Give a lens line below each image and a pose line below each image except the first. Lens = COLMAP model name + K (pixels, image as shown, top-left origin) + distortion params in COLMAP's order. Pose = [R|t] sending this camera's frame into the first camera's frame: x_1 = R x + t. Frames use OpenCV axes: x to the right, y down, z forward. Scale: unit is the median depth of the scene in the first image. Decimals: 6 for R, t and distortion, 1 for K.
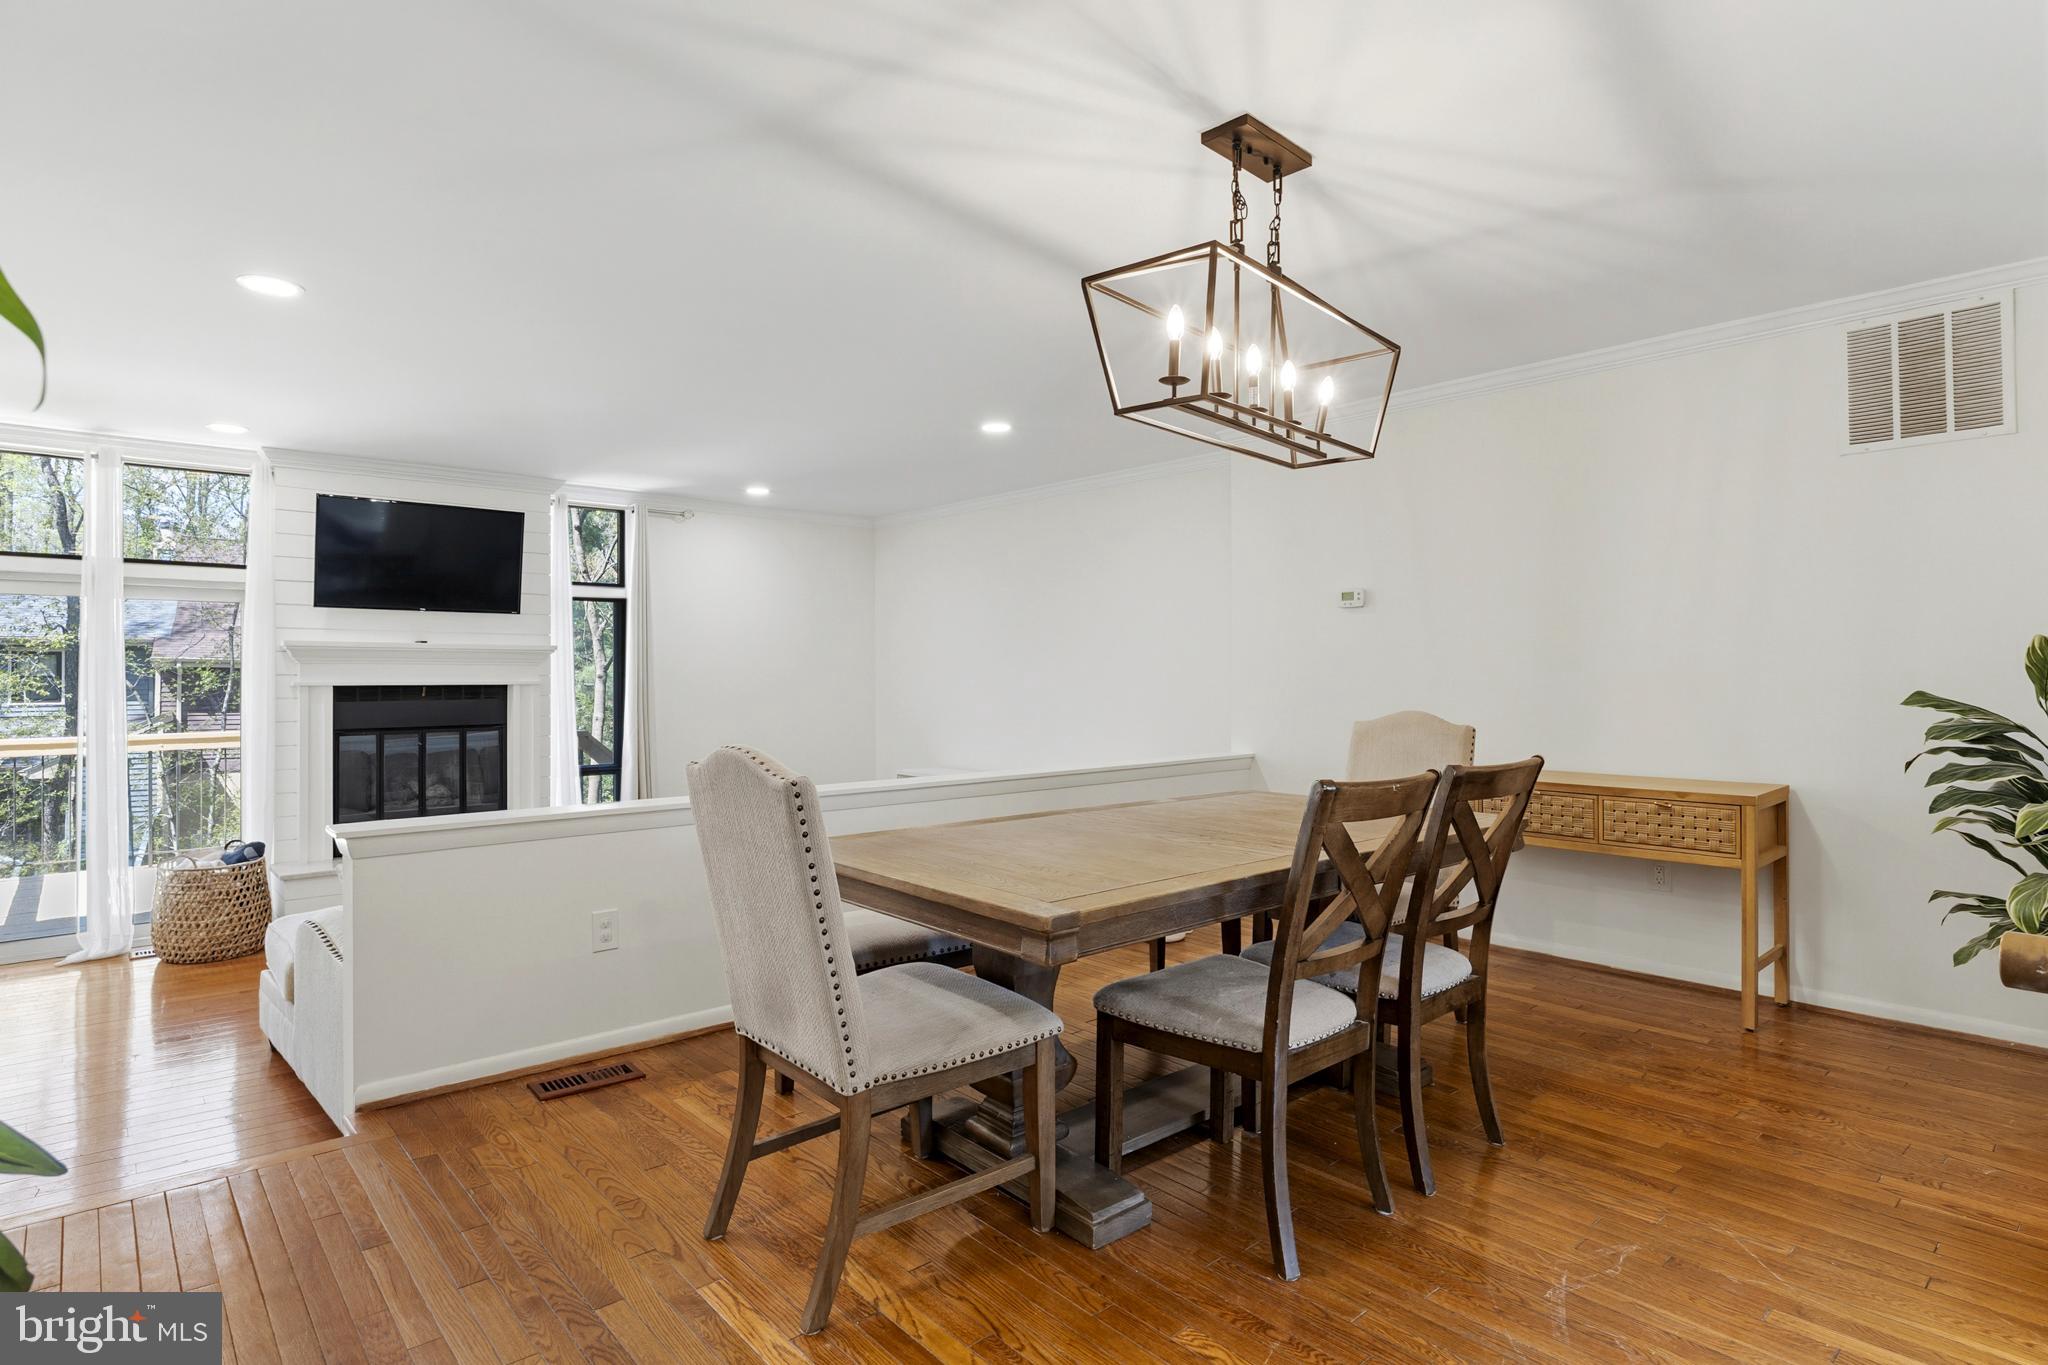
lens RADIAL K [[1075.6, 0, 1025.6], [0, 1075.6, 666.2], [0, 0, 1]] dist [-0.010591, 0.000619]
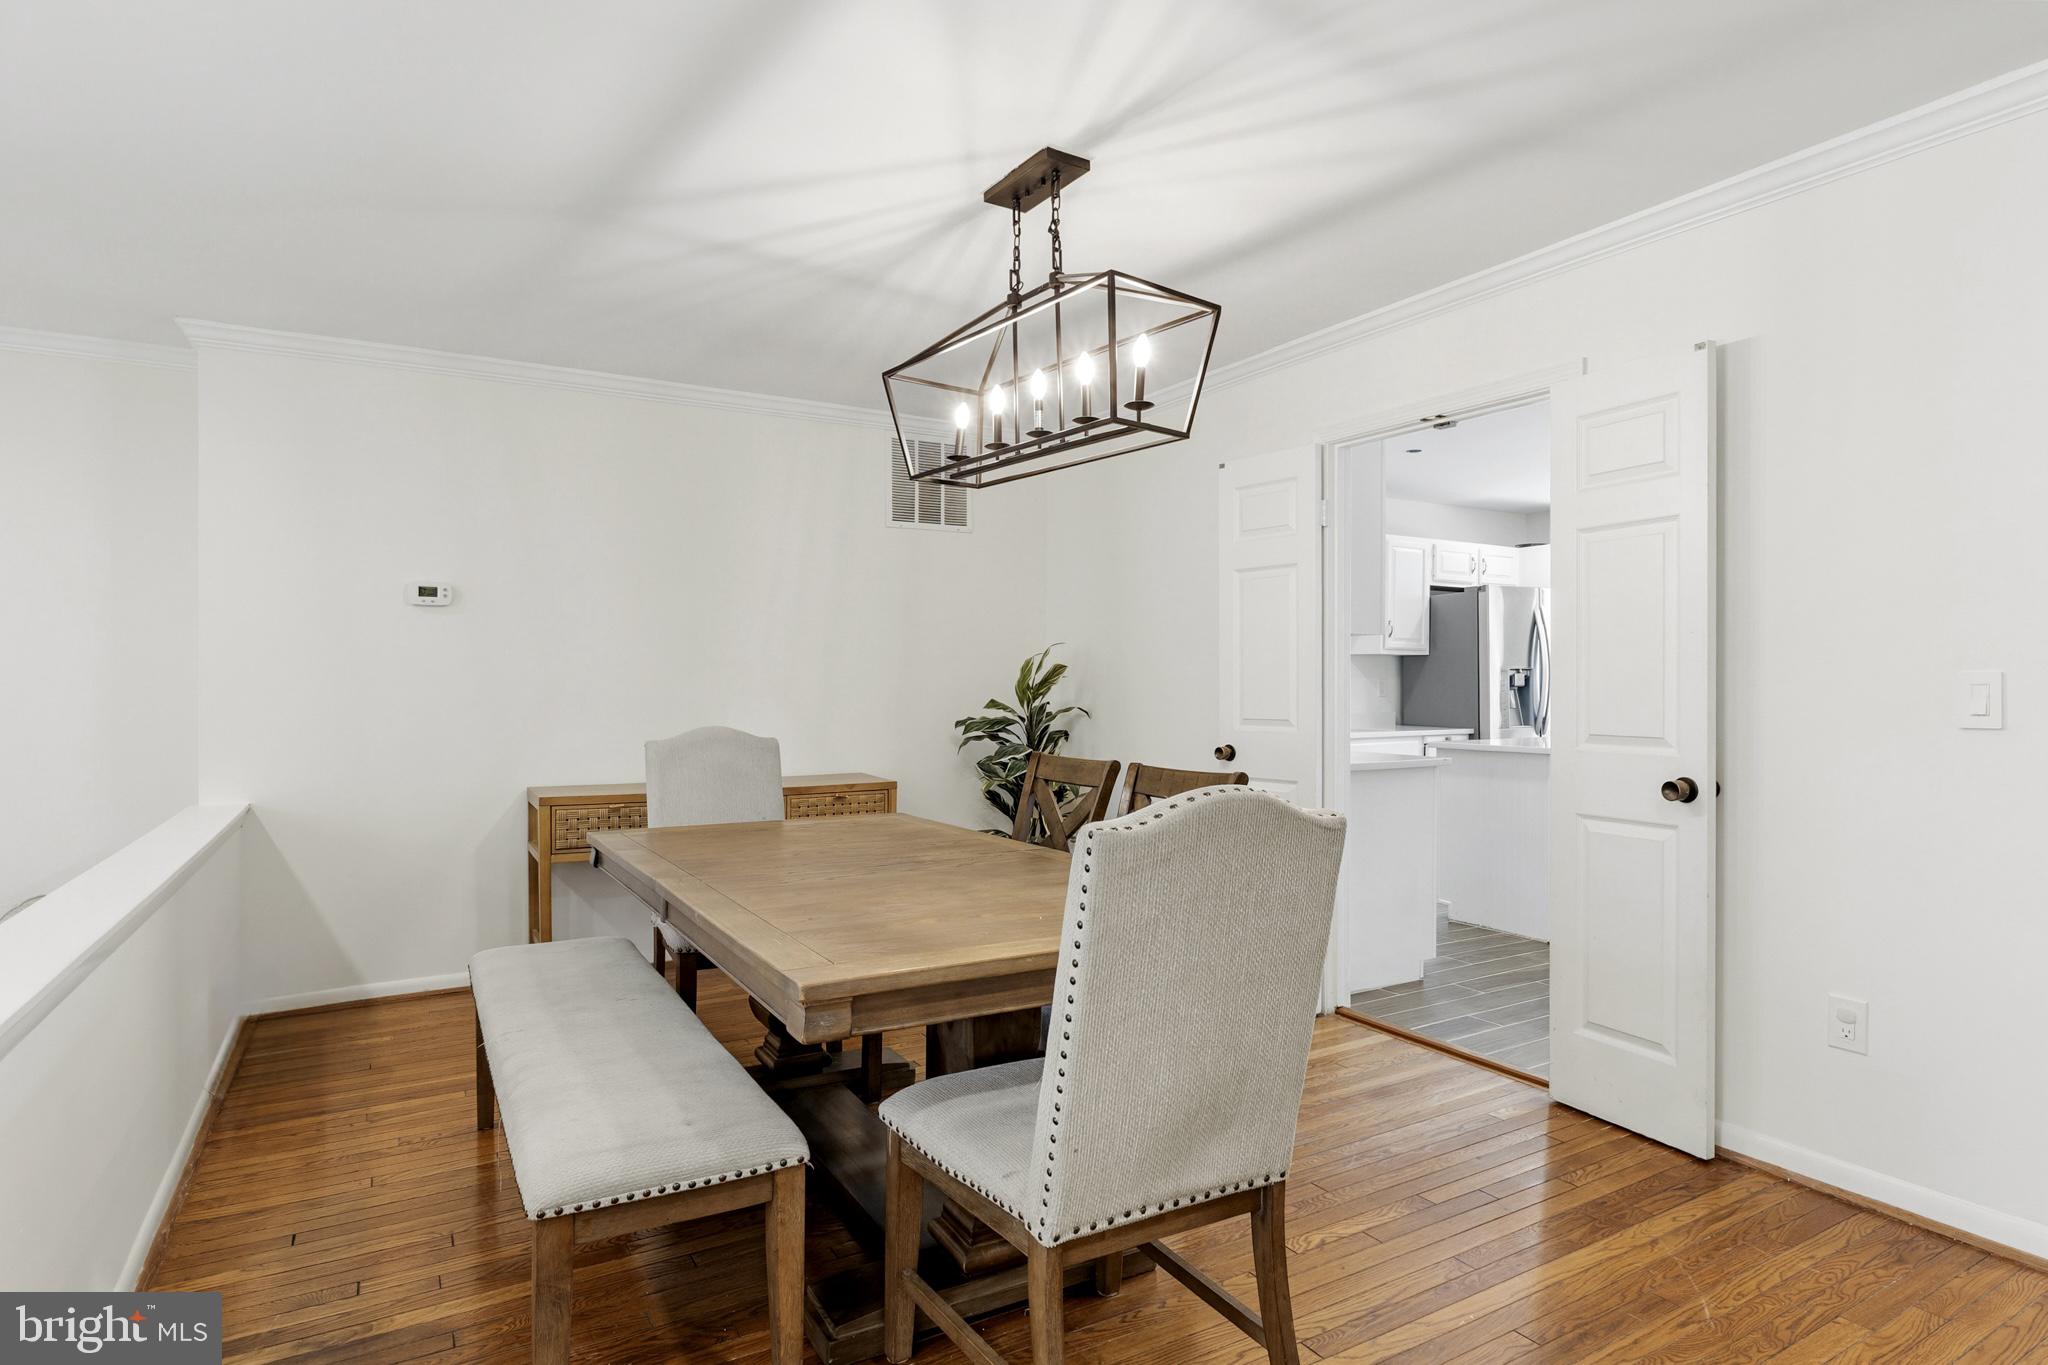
lens RADIAL K [[1099.6, 0, 1024.0], [0, 1099.6, 682.5], [0, 0, 1]] dist [-0.017262, 0.001275]
pose [[0.190685, 0.005697, 0.981635, -0.378784], [-0.004831, 0.999976, -0.004865, 0.004327], [-0.981639, -0.003814, 0.190708, 0.369889]]
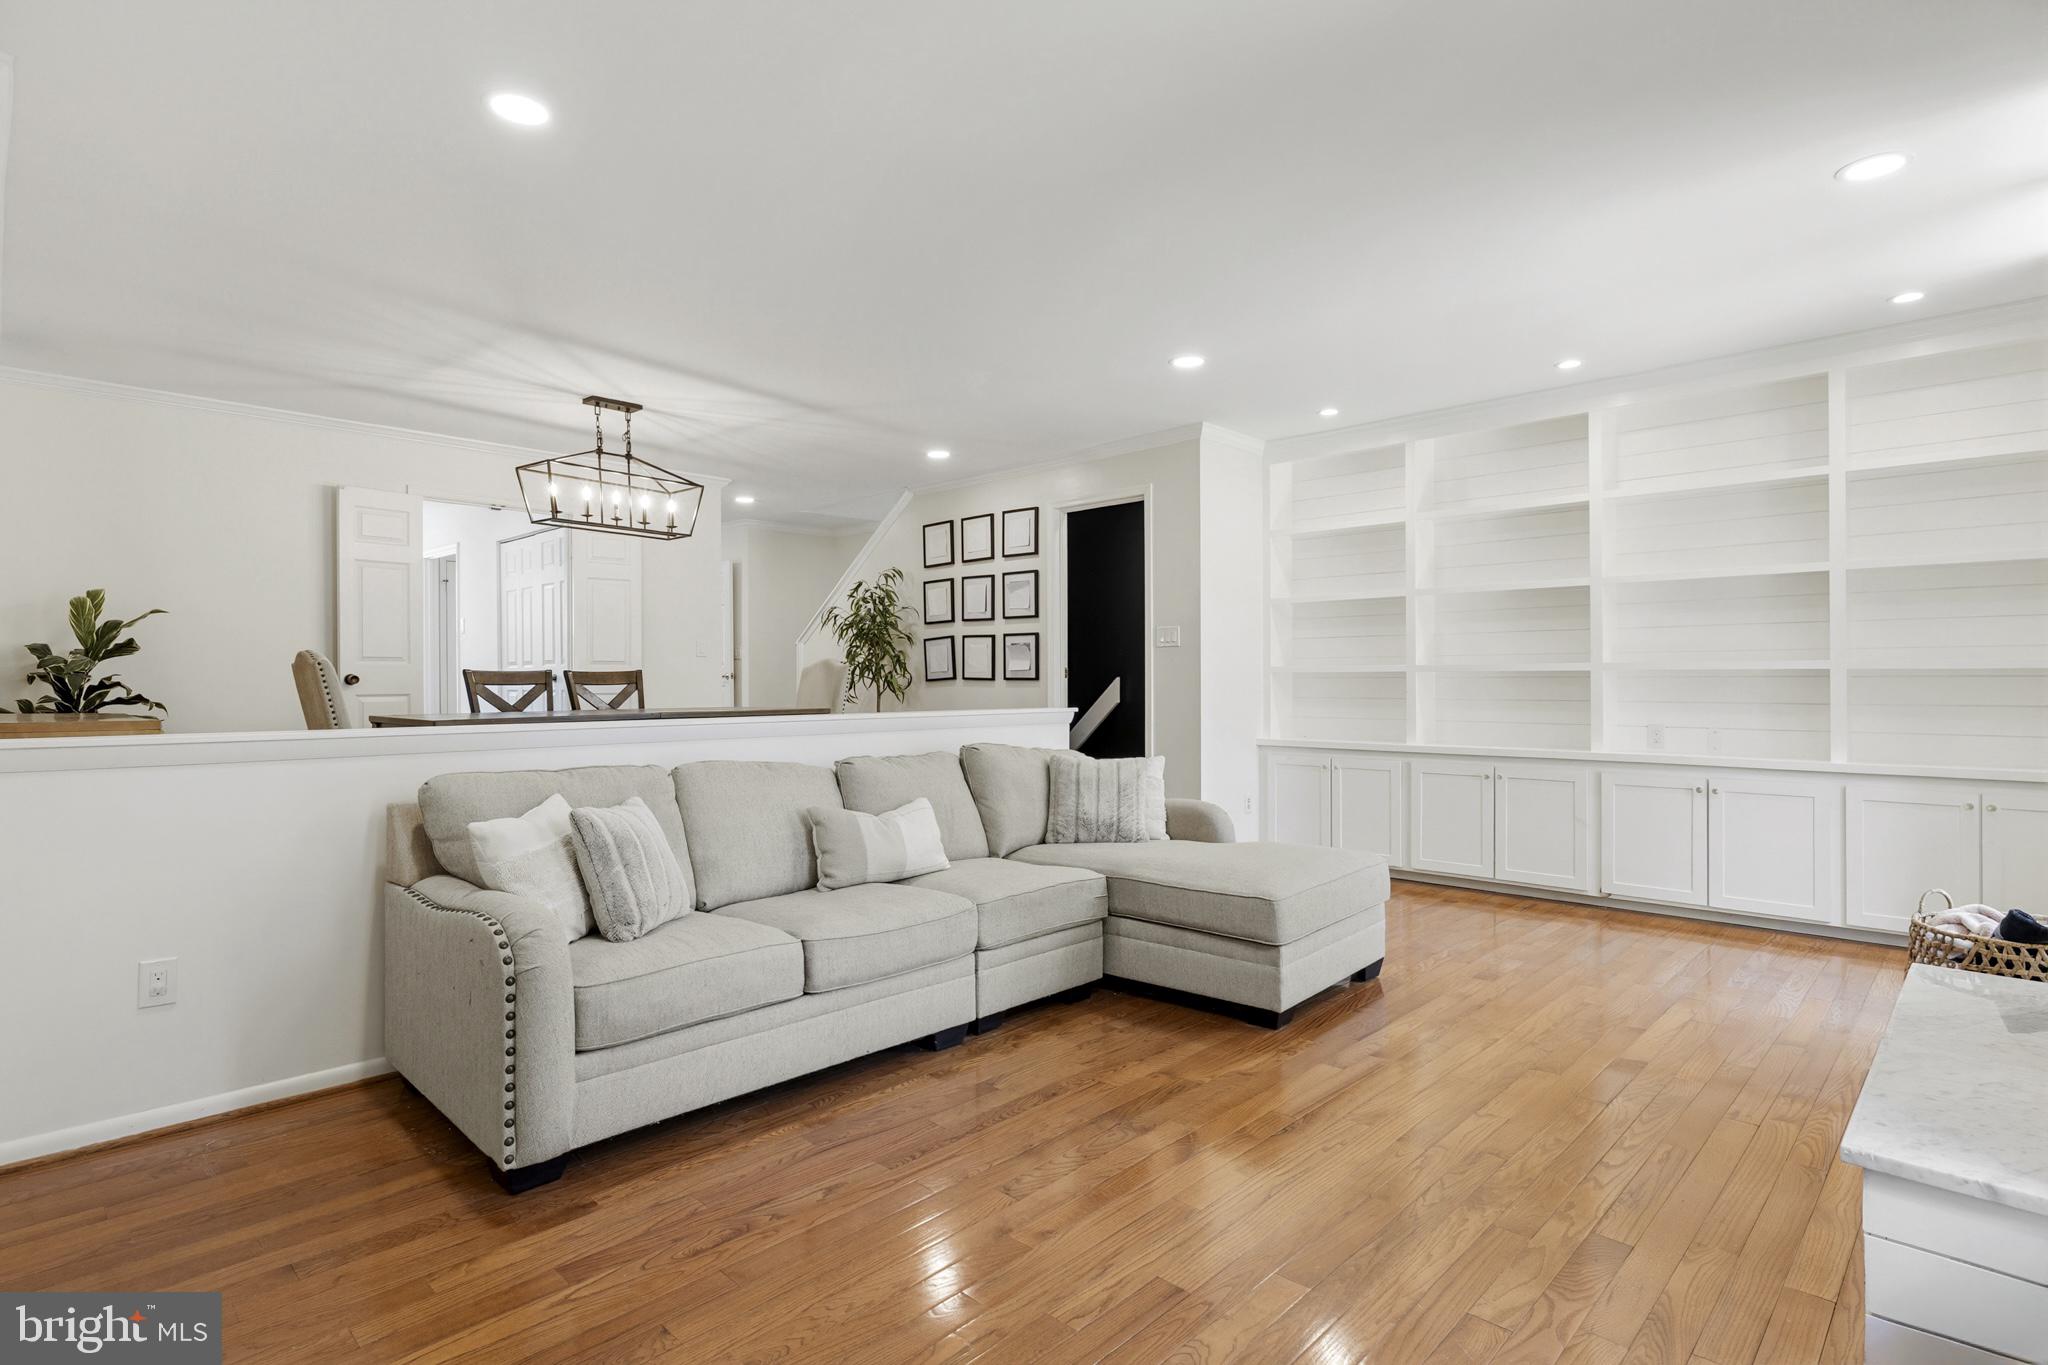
lens RADIAL K [[1030.7, 0, 1024.0], [0, 1030.7, 682.5], [0, 0, 1]] dist [0.001226, -0.000333]
pose [[-0.996638, 0.007960, -0.081549, -0.220456], [0.007955, 0.999968, 0.000393, 0.056594], [0.081549, -0.000257, -0.996669, 1.501202]]
